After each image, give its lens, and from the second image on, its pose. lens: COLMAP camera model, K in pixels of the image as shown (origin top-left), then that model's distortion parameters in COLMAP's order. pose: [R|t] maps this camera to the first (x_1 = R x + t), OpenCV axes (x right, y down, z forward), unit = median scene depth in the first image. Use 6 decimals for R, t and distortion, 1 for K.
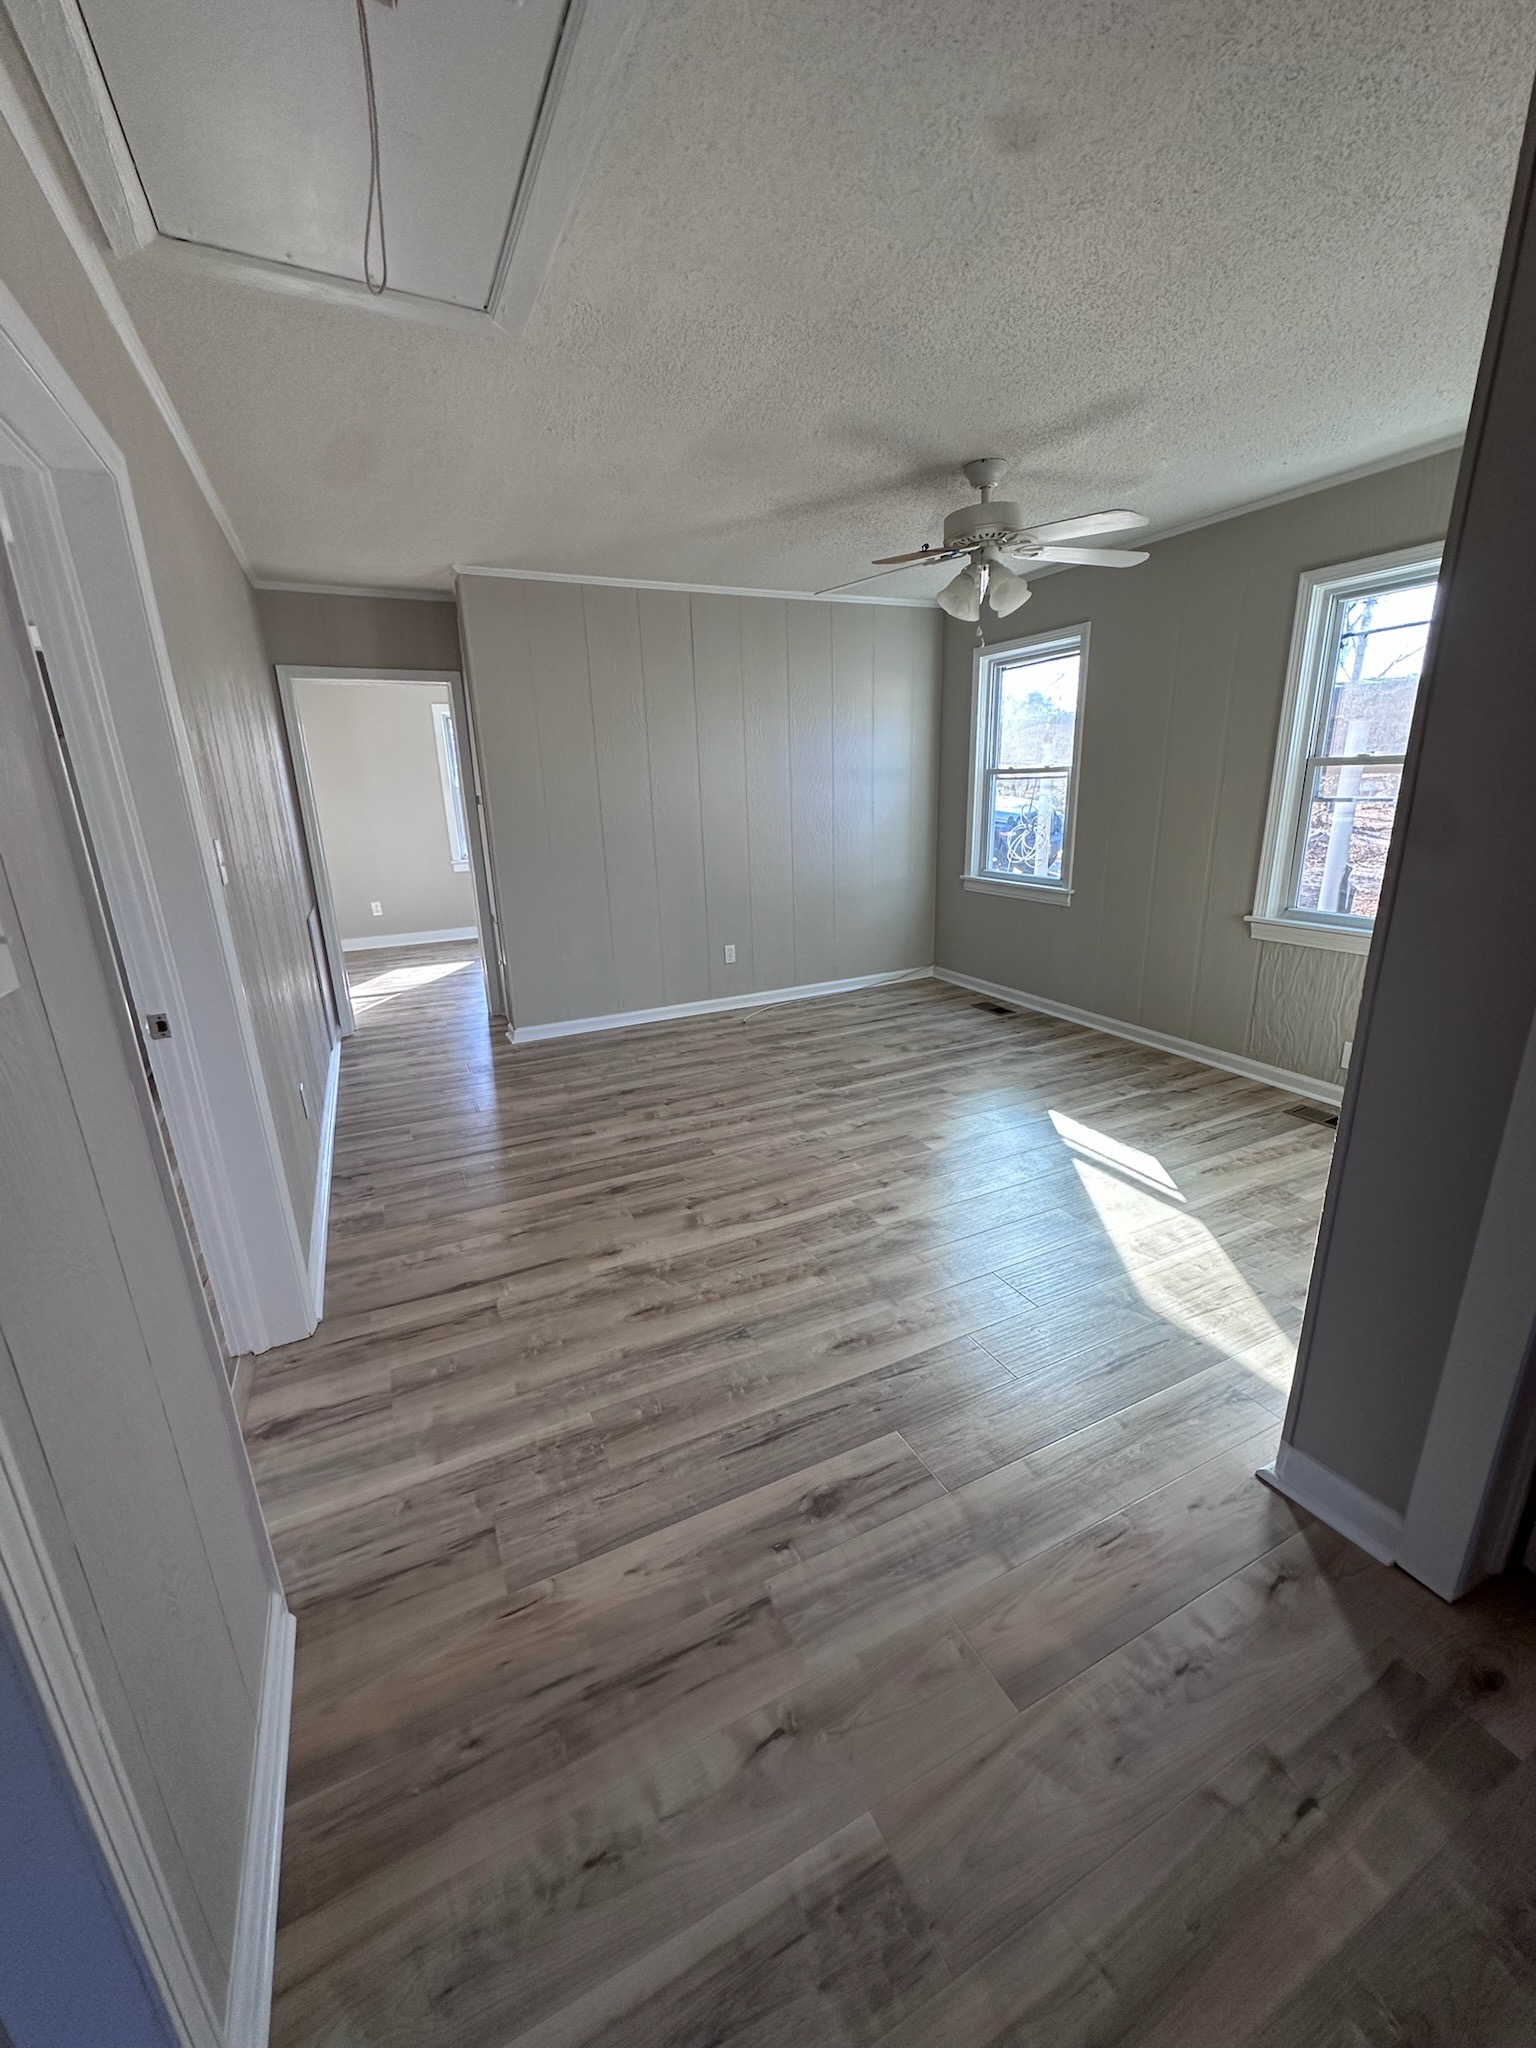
lens RADIAL K [[810.4, 0, 768.0], [0, 810.4, 1024.0], [0, 0, 1]] dist [0.000376, -0.000218]
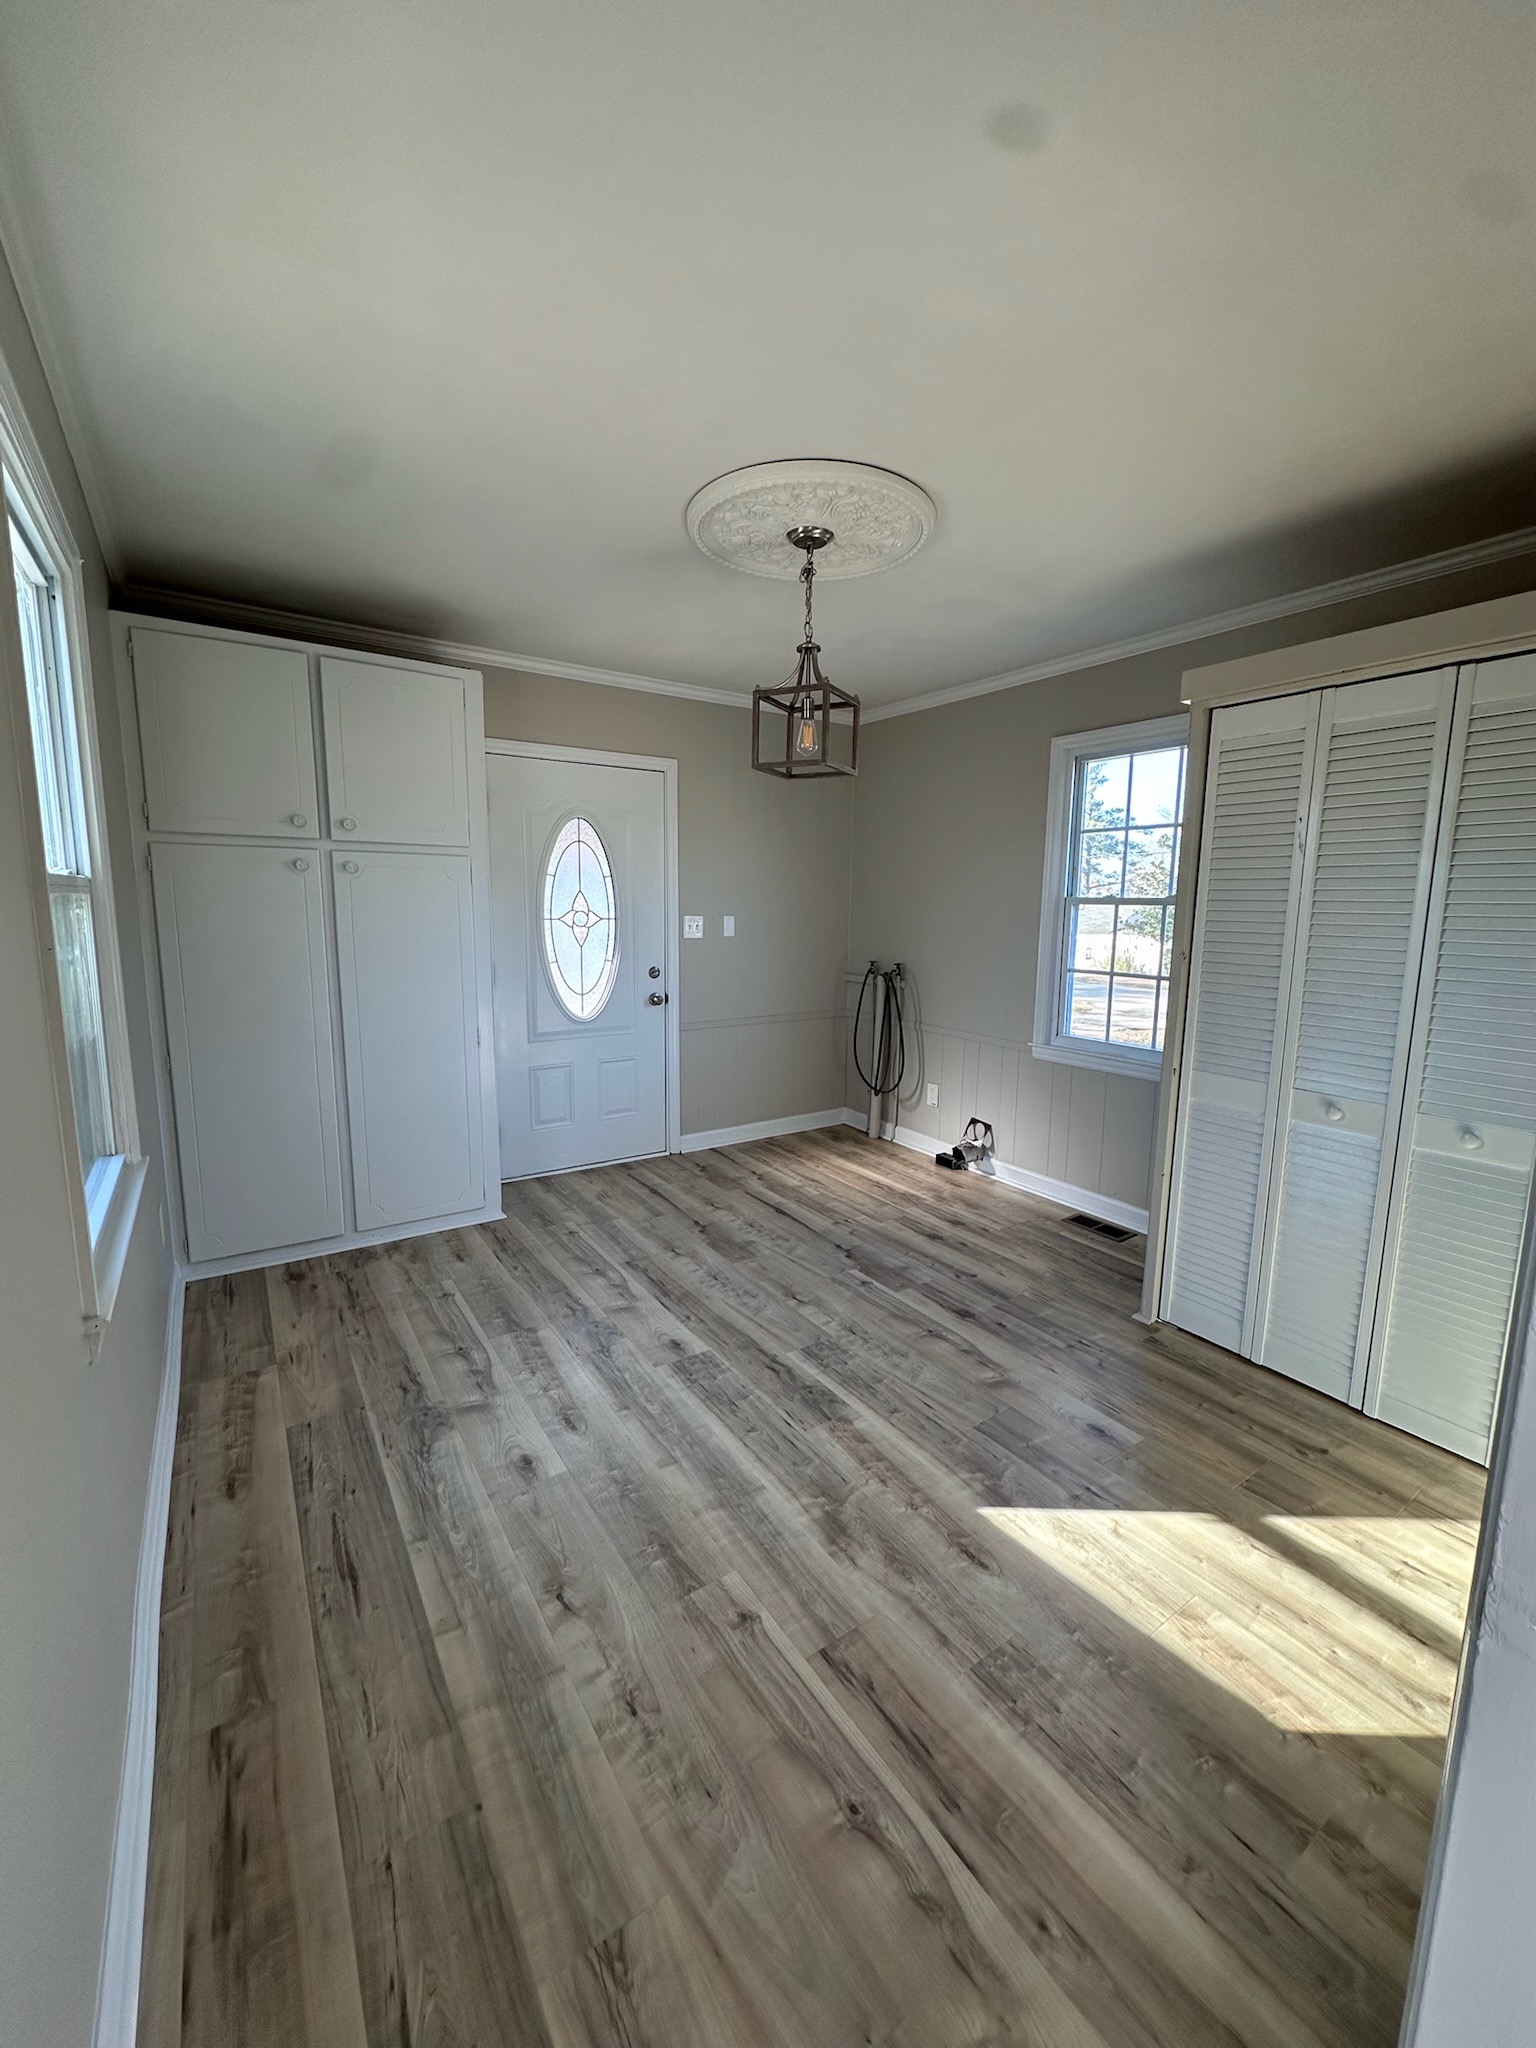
lens RADIAL K [[810.4, 0, 768.0], [0, 810.4, 1024.0], [0, 0, 1]] dist [0.000376, -0.000218]
pose [[-0.151401, -0.126765, 0.980310, -0.629796], [0.278021, 0.946246, 0.165298, -0.183849], [-0.948568, 0.297573, -0.108019, 0.631535]]
